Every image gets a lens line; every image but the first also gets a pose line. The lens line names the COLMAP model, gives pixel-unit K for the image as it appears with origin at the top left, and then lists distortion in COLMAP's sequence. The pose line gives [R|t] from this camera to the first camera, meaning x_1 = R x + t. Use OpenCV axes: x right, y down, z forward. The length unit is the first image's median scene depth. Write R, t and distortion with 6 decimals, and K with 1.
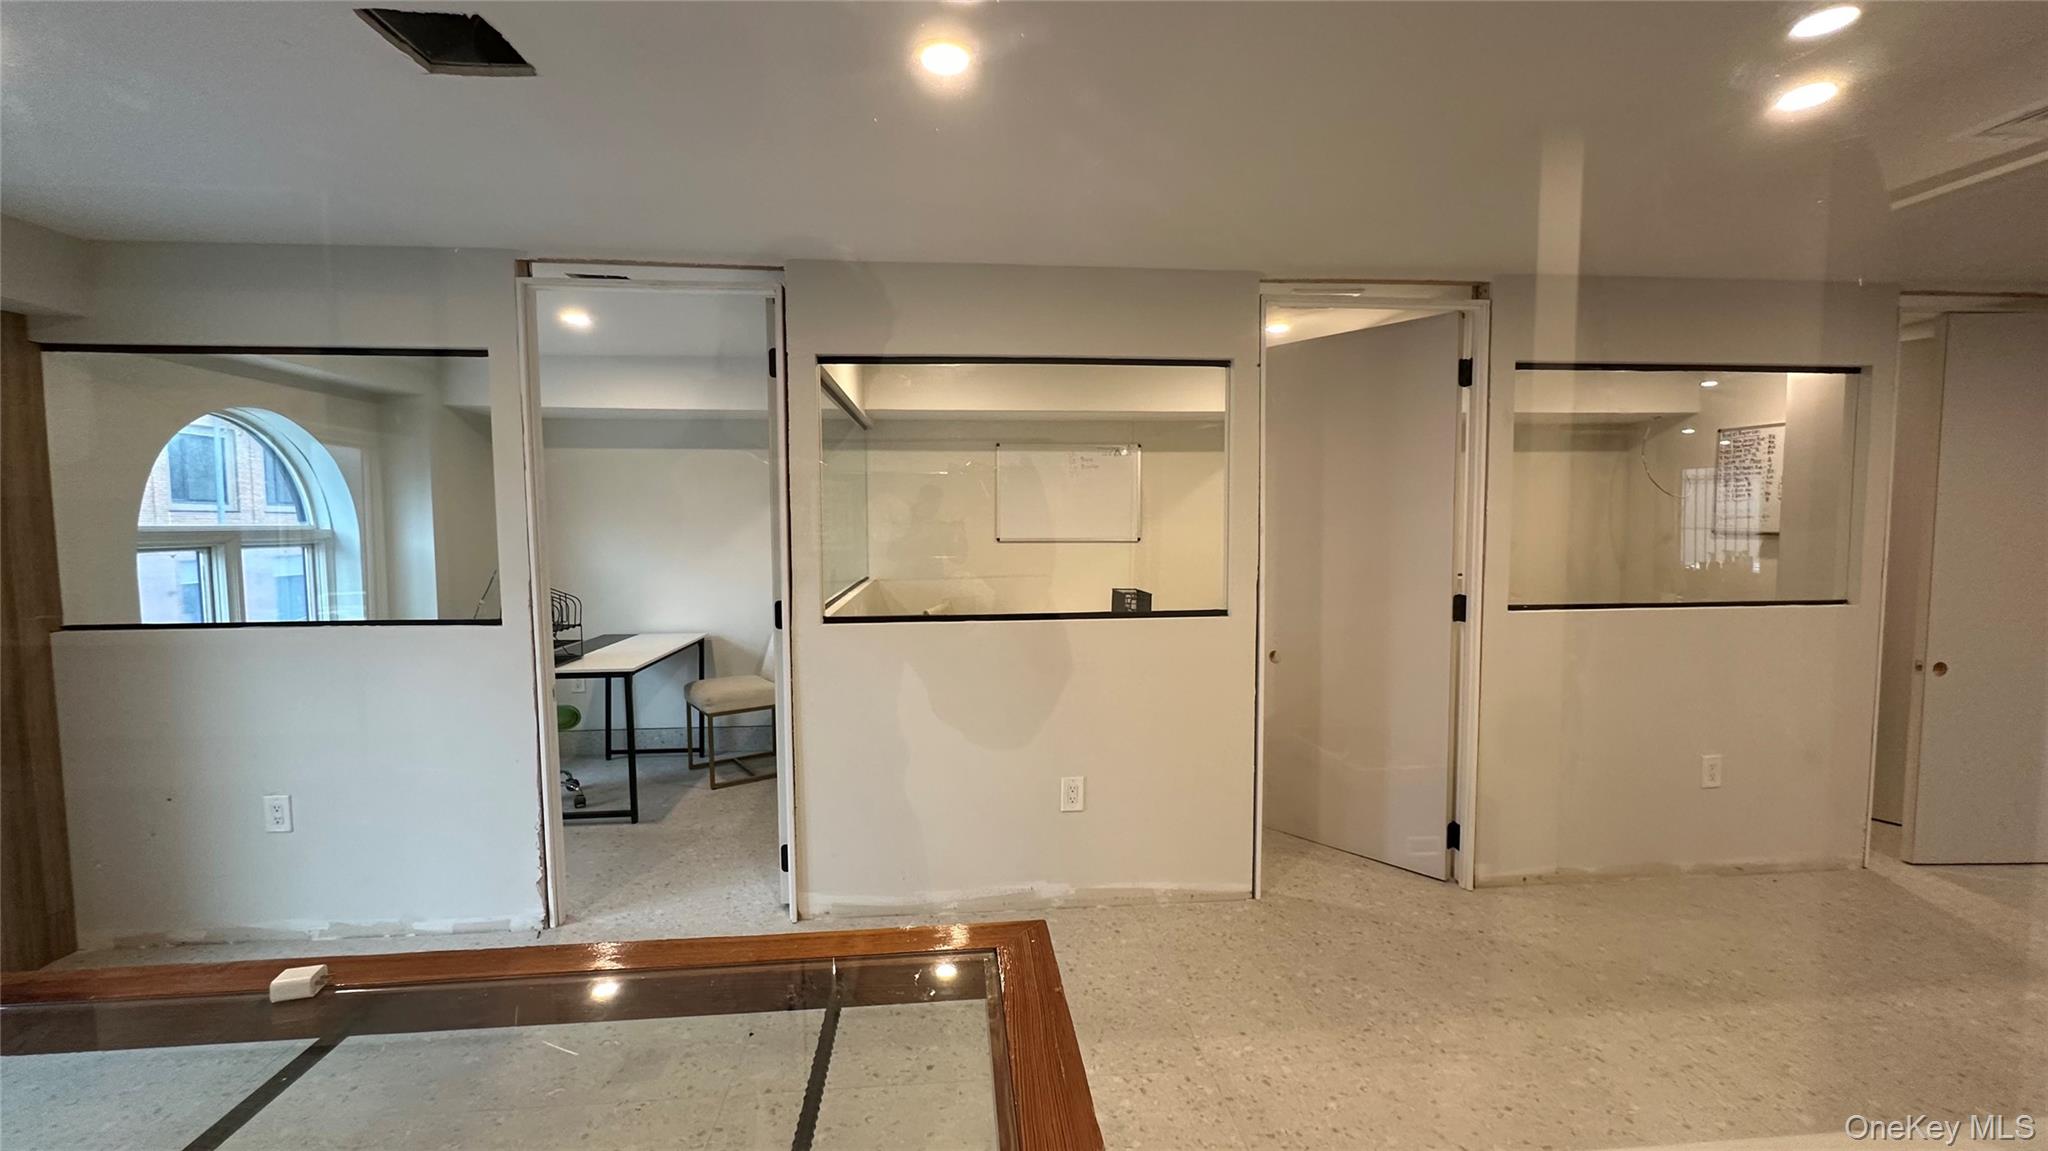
lens RADIAL K [[818.1, 0, 1023.5], [0, 818.1, 577.4], [0, 0, 1]] dist [-0.004190, 0.001180]
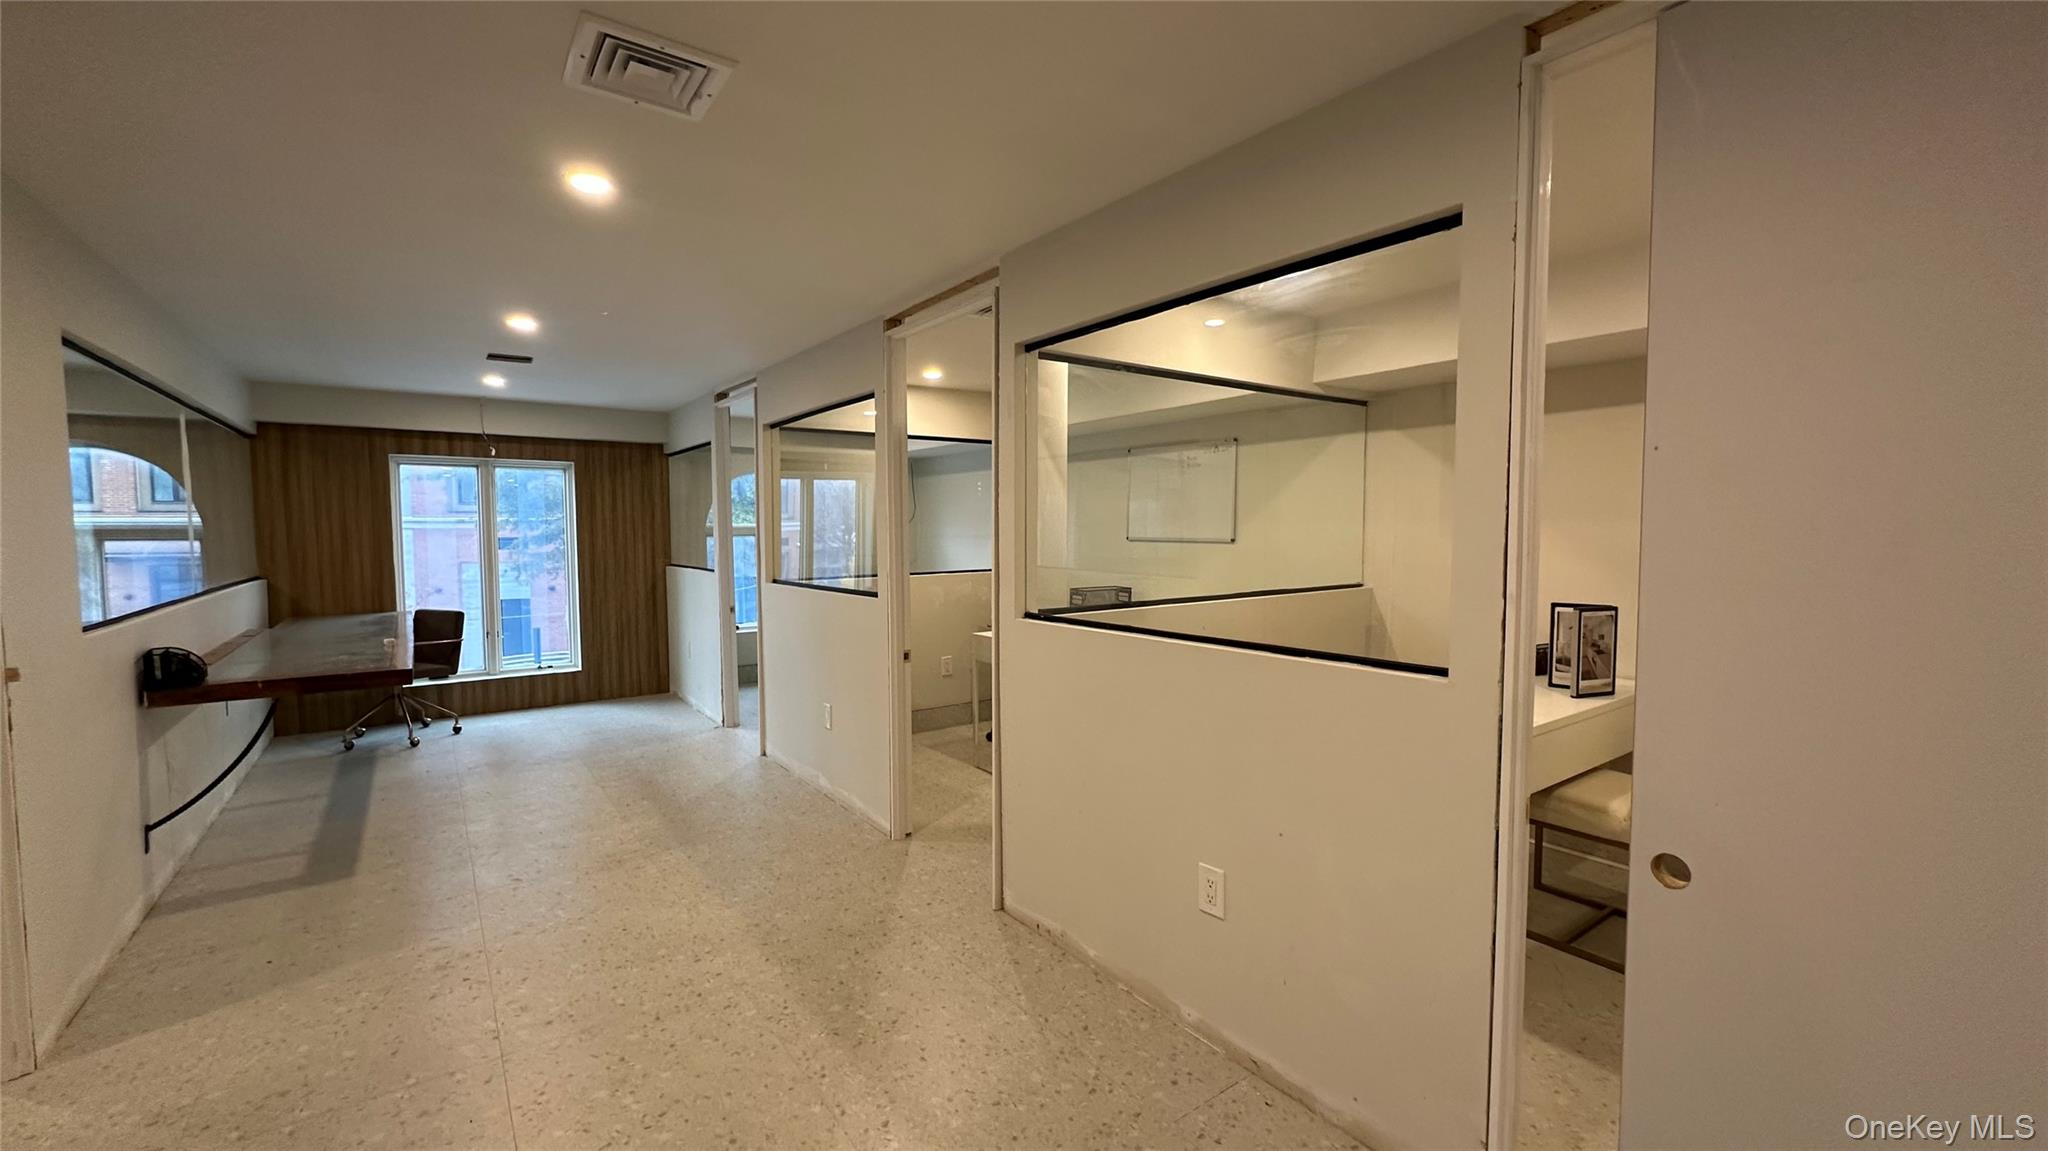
lens RADIAL K [[818.1, 0, 1023.9], [0, 818.1, 577.4], [0, 0, 1]] dist [-0.004190, 0.001180]
pose [[0.520222, 0.054893, -0.852265, 1.311838], [-0.055691, 0.997989, 0.030285, -0.031543], [0.852213, 0.031709, 0.522233, 0.504397]]
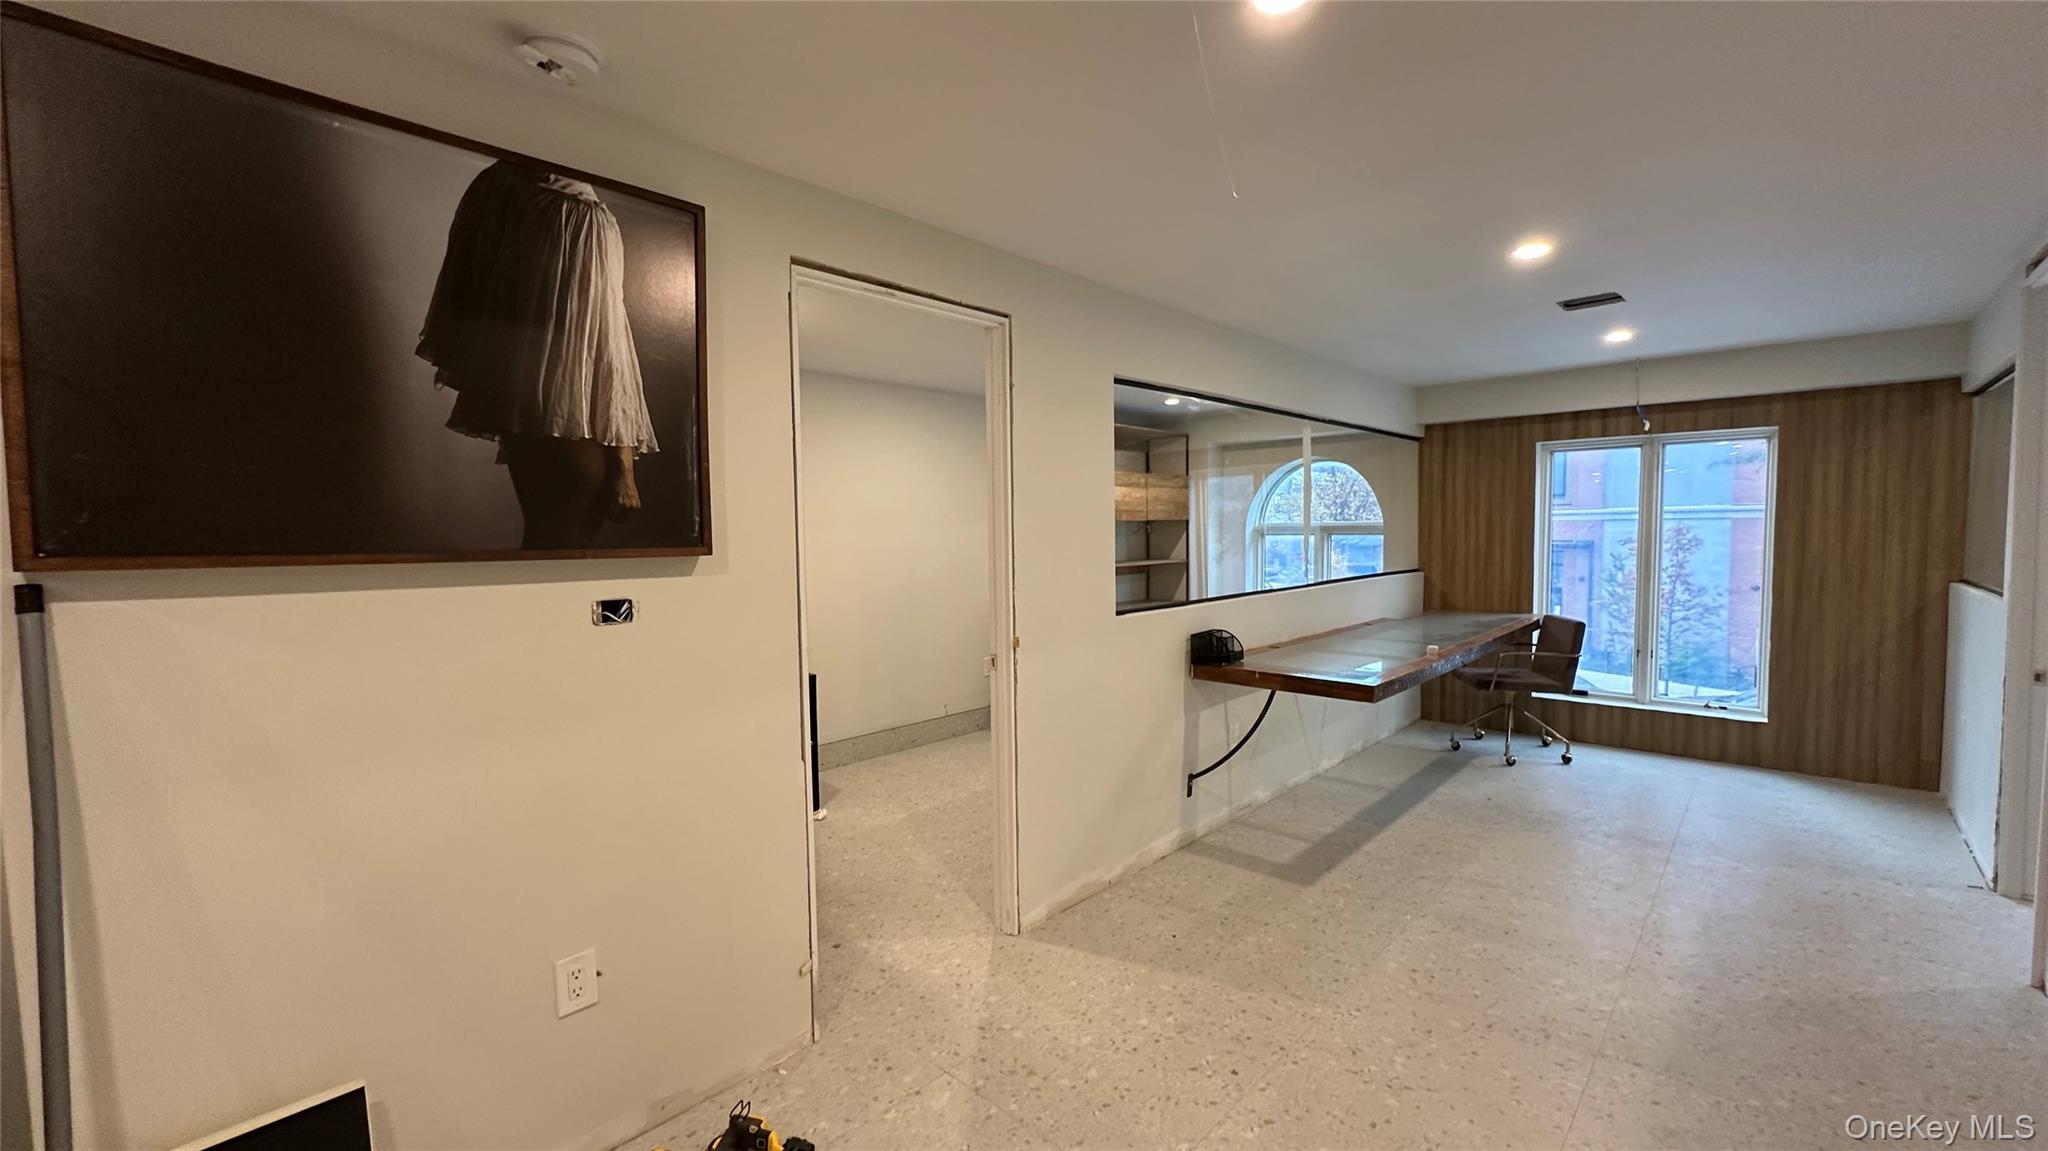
lens RADIAL K [[818.1, 0, 1023.6], [0, 818.1, 575.7], [0, 0, 1]] dist [-0.004190, 0.001180]
pose [[-0.747424, 0.053882, -0.662159, 0.927236], [-0.025826, 0.993596, 0.110003, -0.056766], [0.663845, 0.099320, -0.741245, 0.802153]]
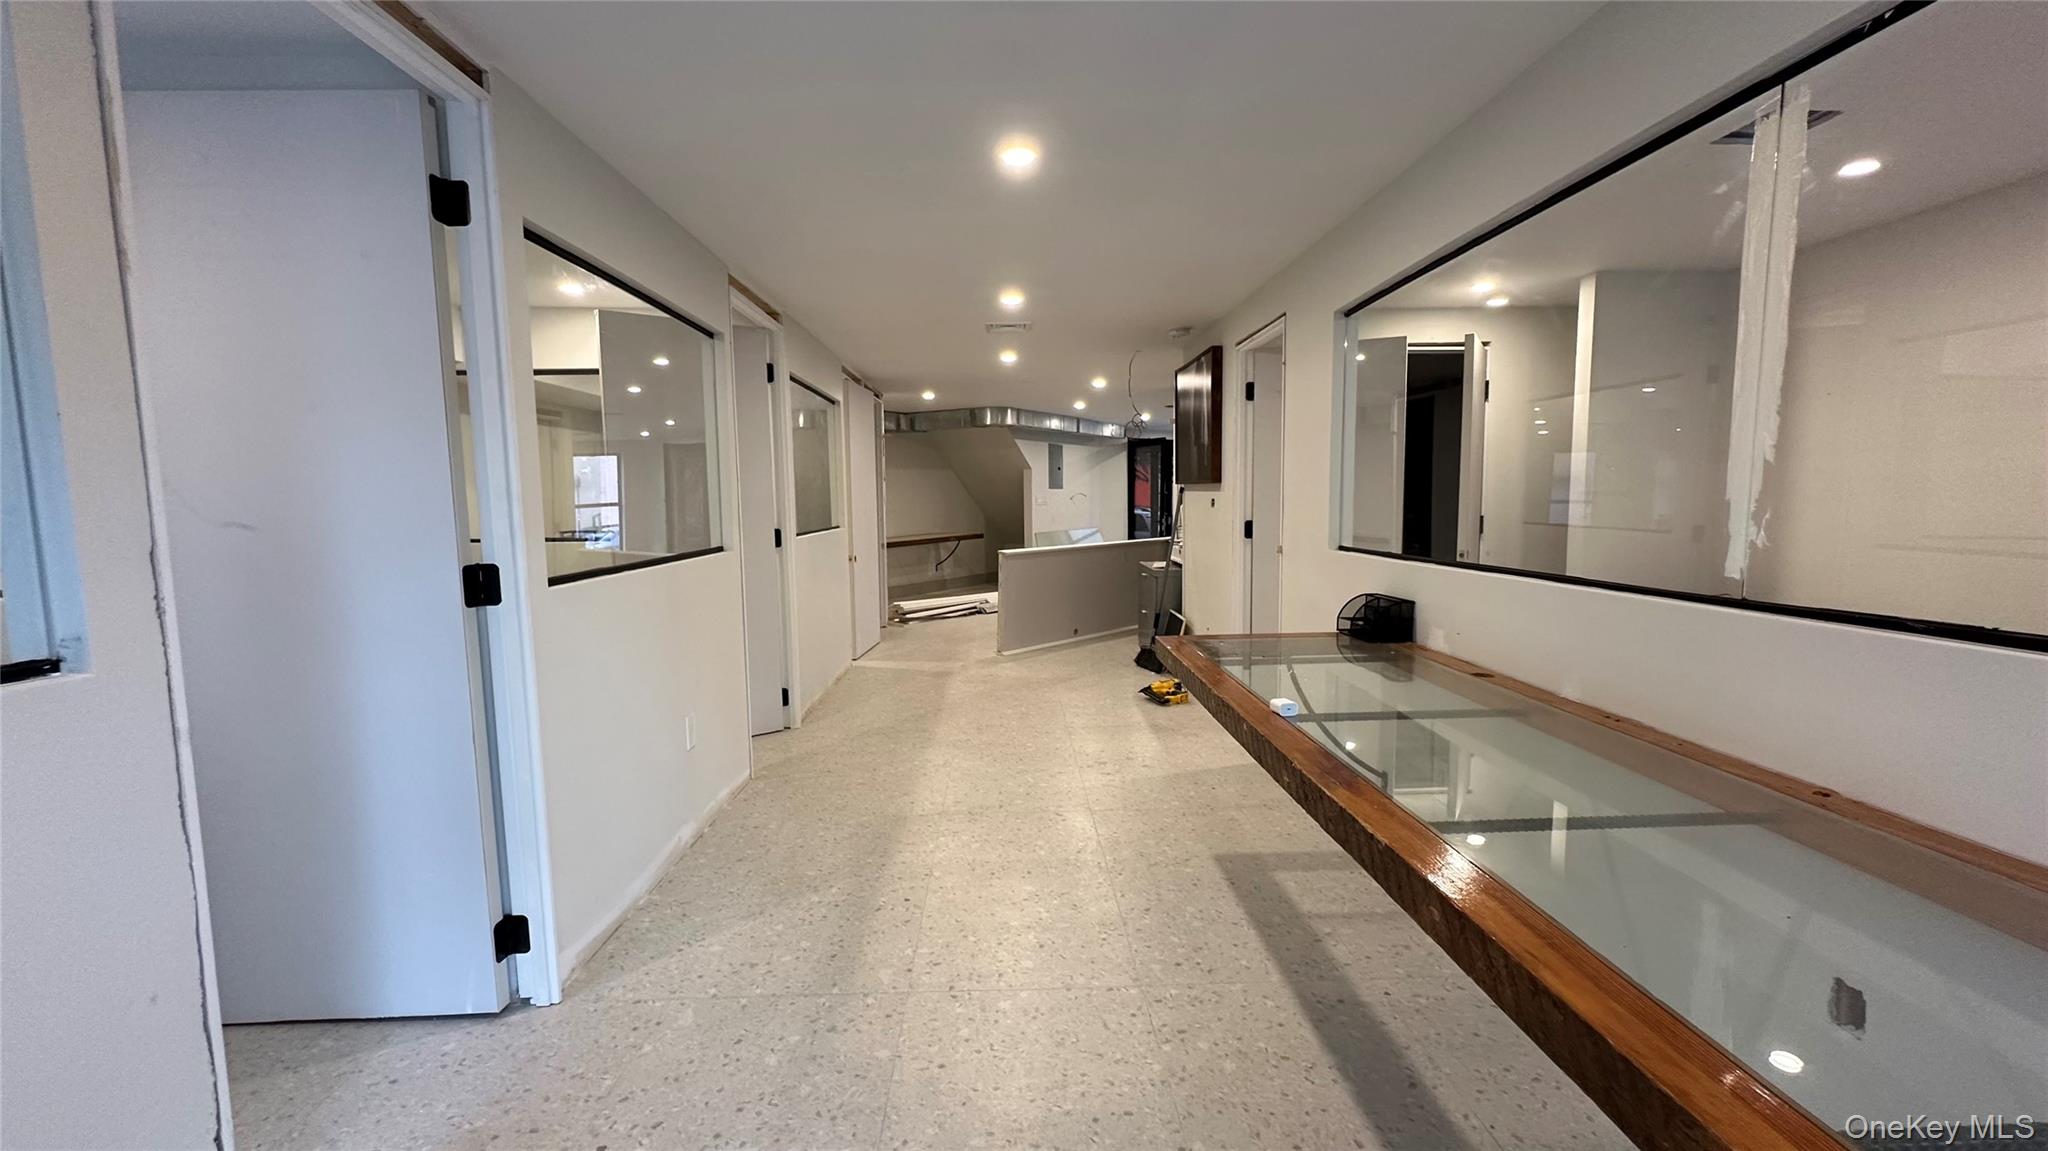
lens RADIAL K [[818.1, 0, 1023.2], [0, 818.1, 572.8], [0, 0, 1]] dist [-0.004190, 0.001180]
pose [[0.063019, -0.086544, 0.994253, -0.850798], [0.078325, 0.993589, 0.081522, 0.013789], [-0.994934, 0.072737, 0.069394, 0.459752]]
